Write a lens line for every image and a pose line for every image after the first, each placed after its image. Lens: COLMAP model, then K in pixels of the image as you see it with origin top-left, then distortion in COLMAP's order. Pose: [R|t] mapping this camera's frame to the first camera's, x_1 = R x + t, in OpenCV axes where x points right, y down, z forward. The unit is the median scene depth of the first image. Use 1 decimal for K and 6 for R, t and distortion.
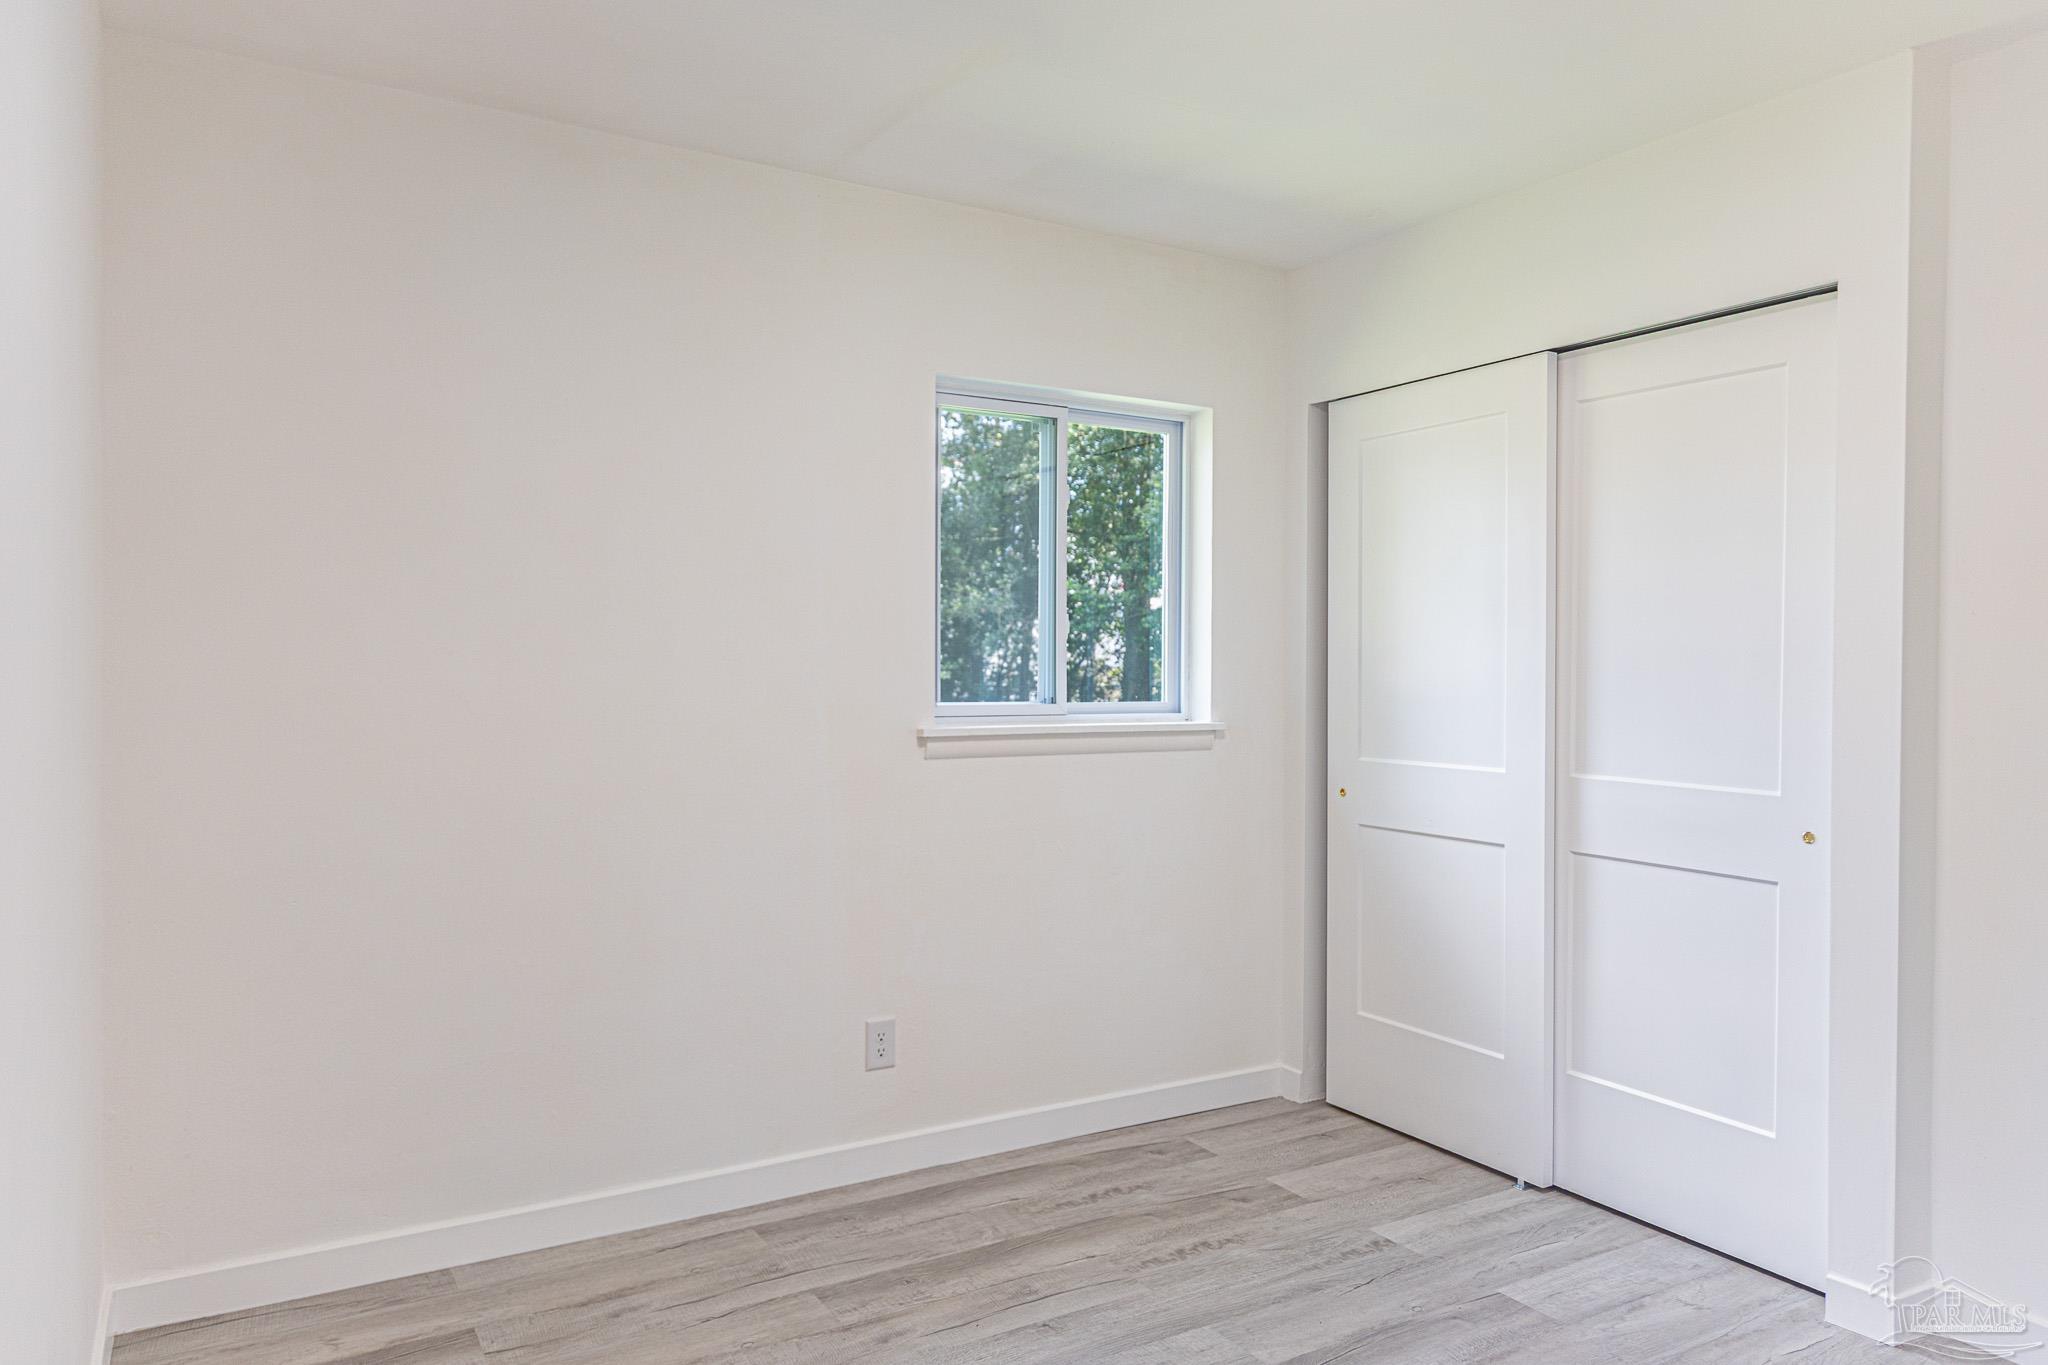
lens RADIAL K [[1371.4, 0, 1029.5], [0, 1371.4, 680.0], [0, 0, 1]] dist [0.007049, -0.001865]
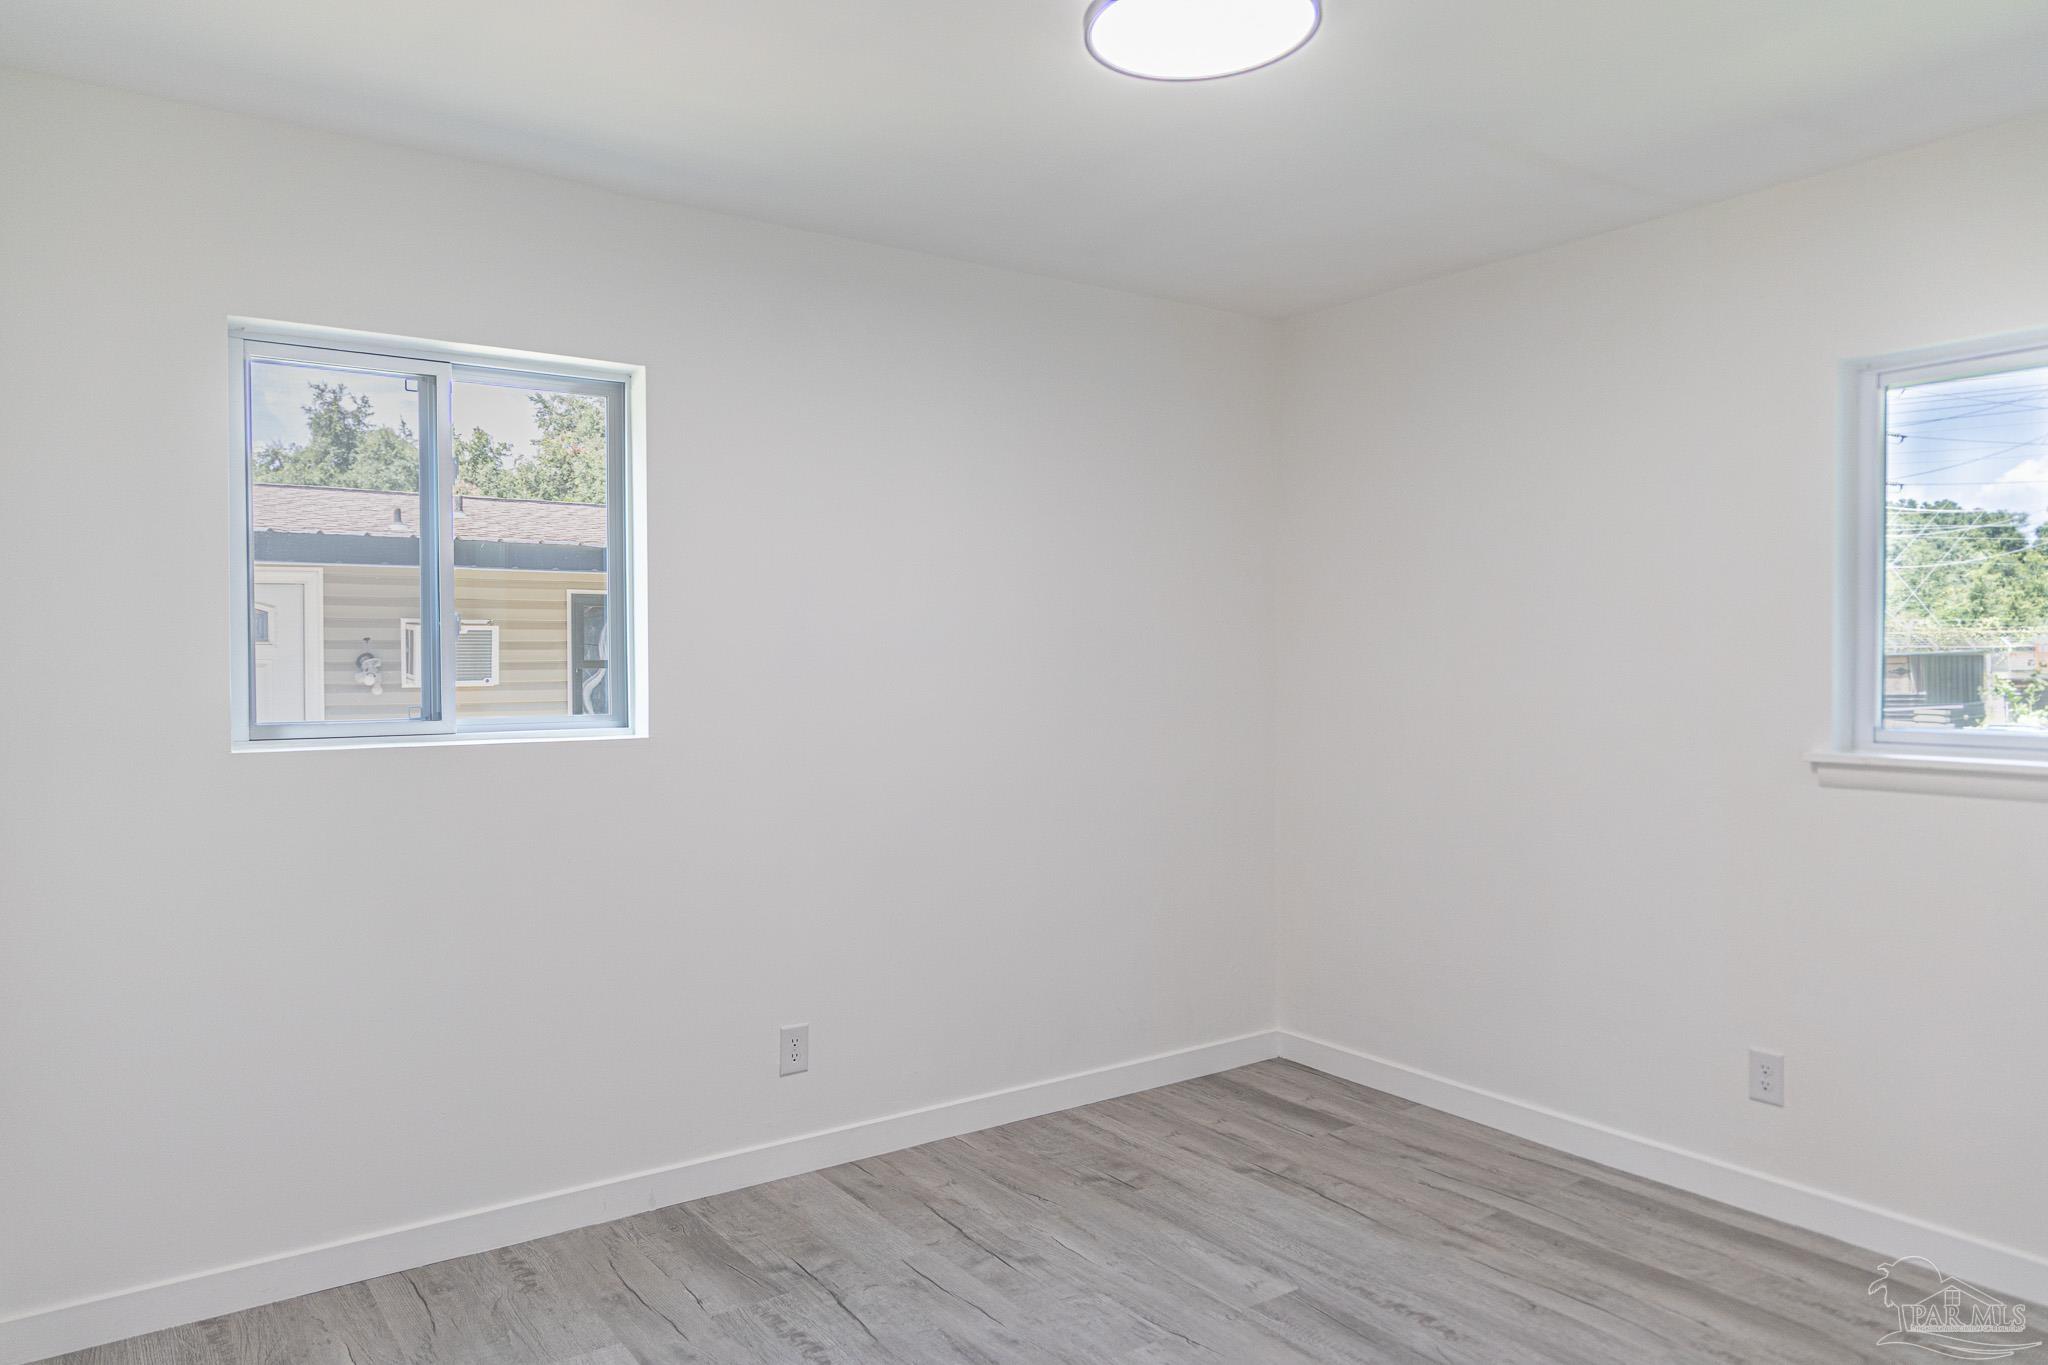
lens RADIAL K [[1371.4, 0, 1029.5], [0, 1371.4, 680.0], [0, 0, 1]] dist [0.007049, -0.001865]
pose [[0.072435, 0.007298, -0.997346, 0.941392], [-0.010557, 0.999923, 0.006550, -0.015747], [0.997317, 0.010055, 0.072506, 0.478661]]
